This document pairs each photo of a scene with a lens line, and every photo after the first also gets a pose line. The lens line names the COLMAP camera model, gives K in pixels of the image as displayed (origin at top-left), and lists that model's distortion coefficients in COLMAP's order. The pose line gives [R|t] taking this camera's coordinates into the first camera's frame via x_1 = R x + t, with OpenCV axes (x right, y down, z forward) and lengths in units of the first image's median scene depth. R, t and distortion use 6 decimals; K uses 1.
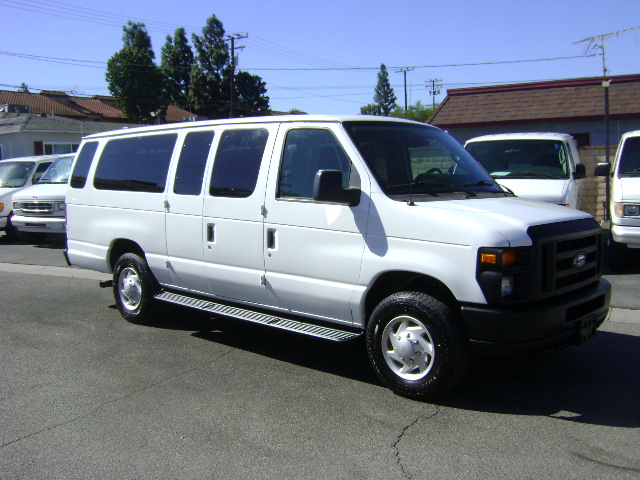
lens RADIAL K [[665.5, 0, 319.6], [0, 665.5, 241.5], [0, 0, 1]] dist [-0.116961, 0.000000]
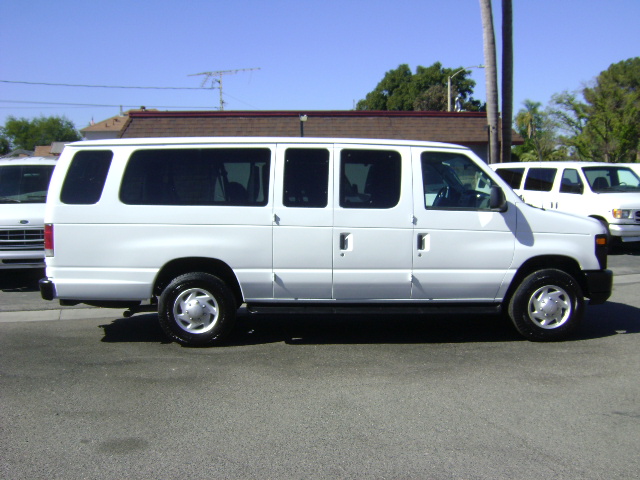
lens RADIAL K [[665.5, 0, 319.2], [0, 665.5, 238.5], [0, 0, 1]] dist [-0.116961, 0.000000]
pose [[0.710758, -0.043293, 0.702103, -1.026037], [0.070995, 0.997423, -0.010368, -0.010197], [-0.699845, 0.057215, 0.712000, 0.259895]]
